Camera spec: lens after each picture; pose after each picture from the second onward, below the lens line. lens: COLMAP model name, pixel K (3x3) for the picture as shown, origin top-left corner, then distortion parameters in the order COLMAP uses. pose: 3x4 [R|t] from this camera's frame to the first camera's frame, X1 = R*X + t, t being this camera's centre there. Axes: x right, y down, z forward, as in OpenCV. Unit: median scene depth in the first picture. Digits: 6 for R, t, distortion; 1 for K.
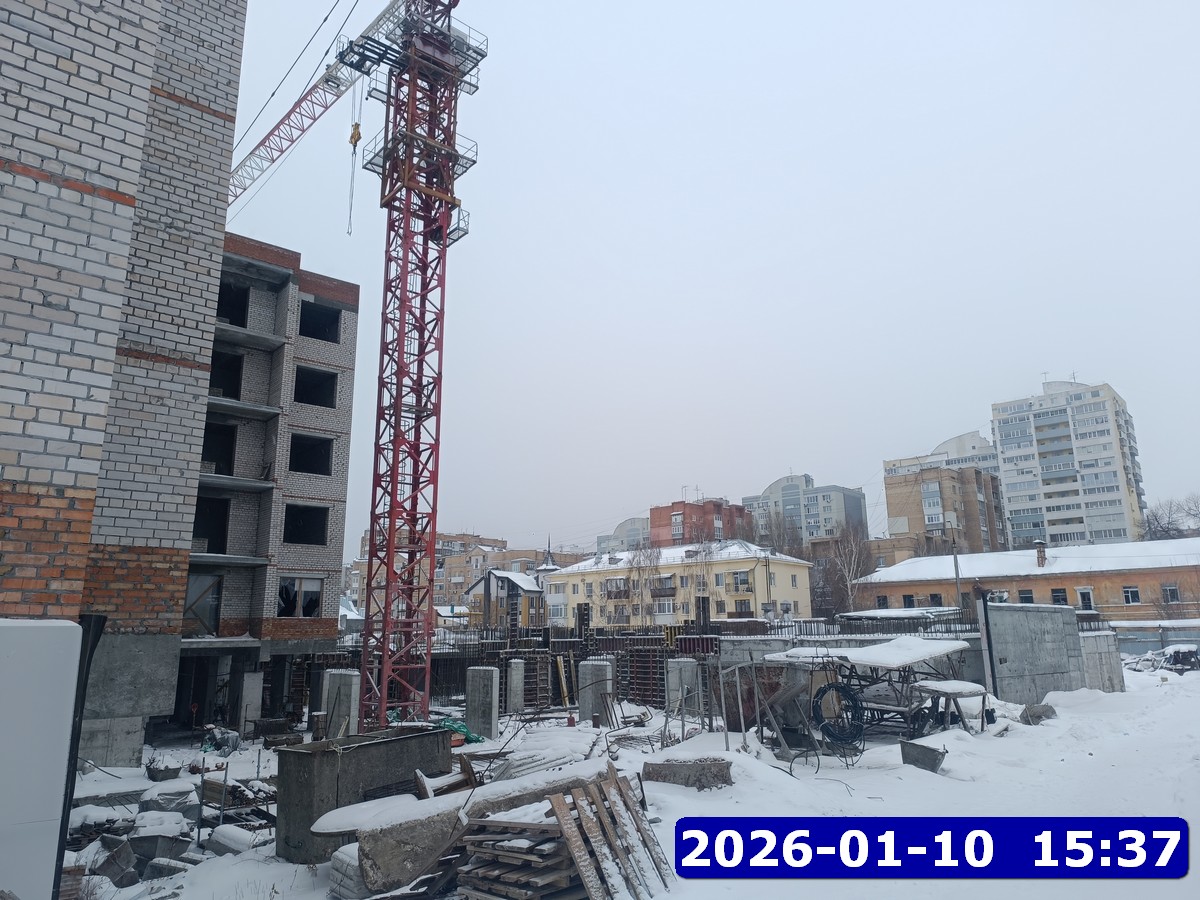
lens RADIAL K [[824.2, 0, 612.9], [0, 824.2, 452.4], [0, 0, 1]] dist [0.048512, -0.046190]
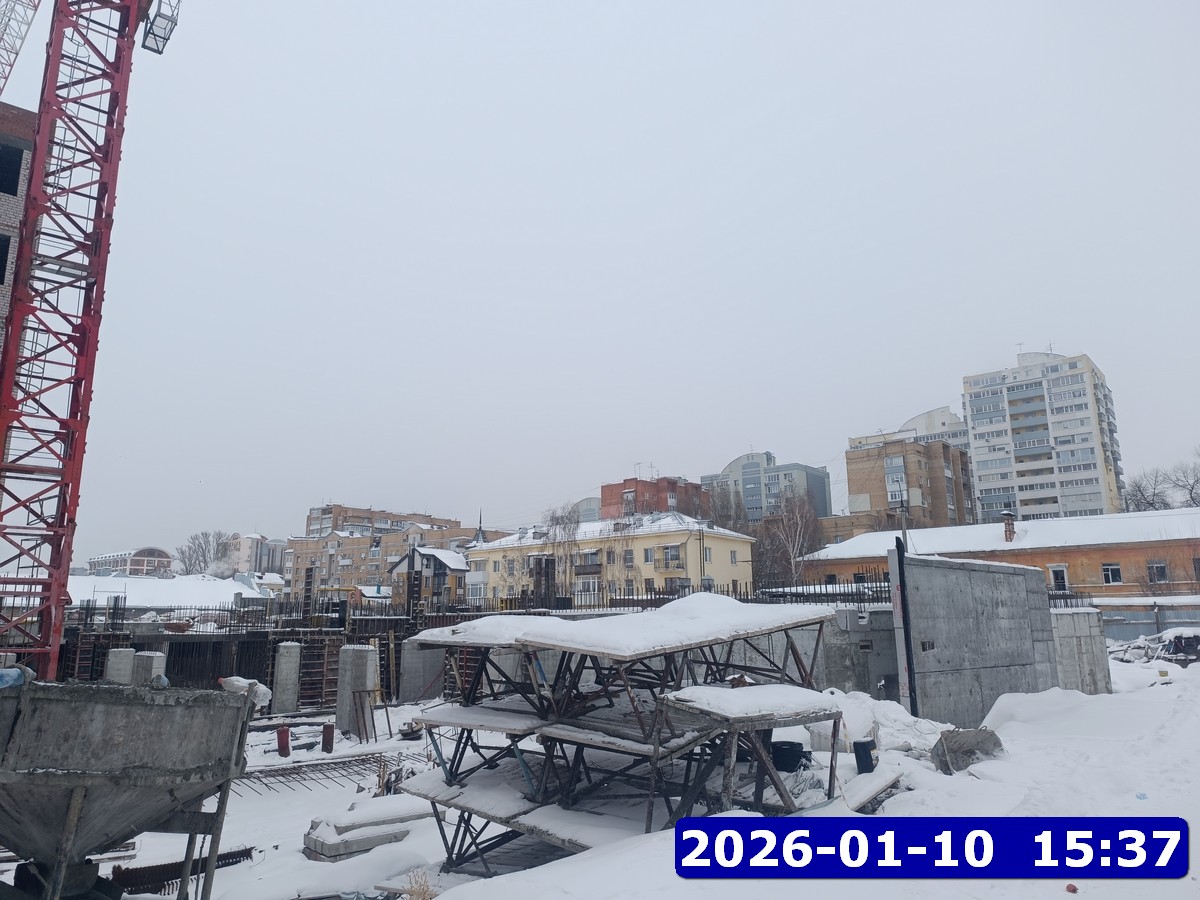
lens RADIAL K [[824.8, 0, 591.3], [0, 824.8, 451.4], [0, 0, 1]] dist [0.047533, -0.047618]
pose [[0.999967, 0.007530, 0.002895, 0.057836], [-0.007574, 0.999850, 0.015559, 0.026214], [-0.002777, -0.015581, 0.999875, 0.102558]]
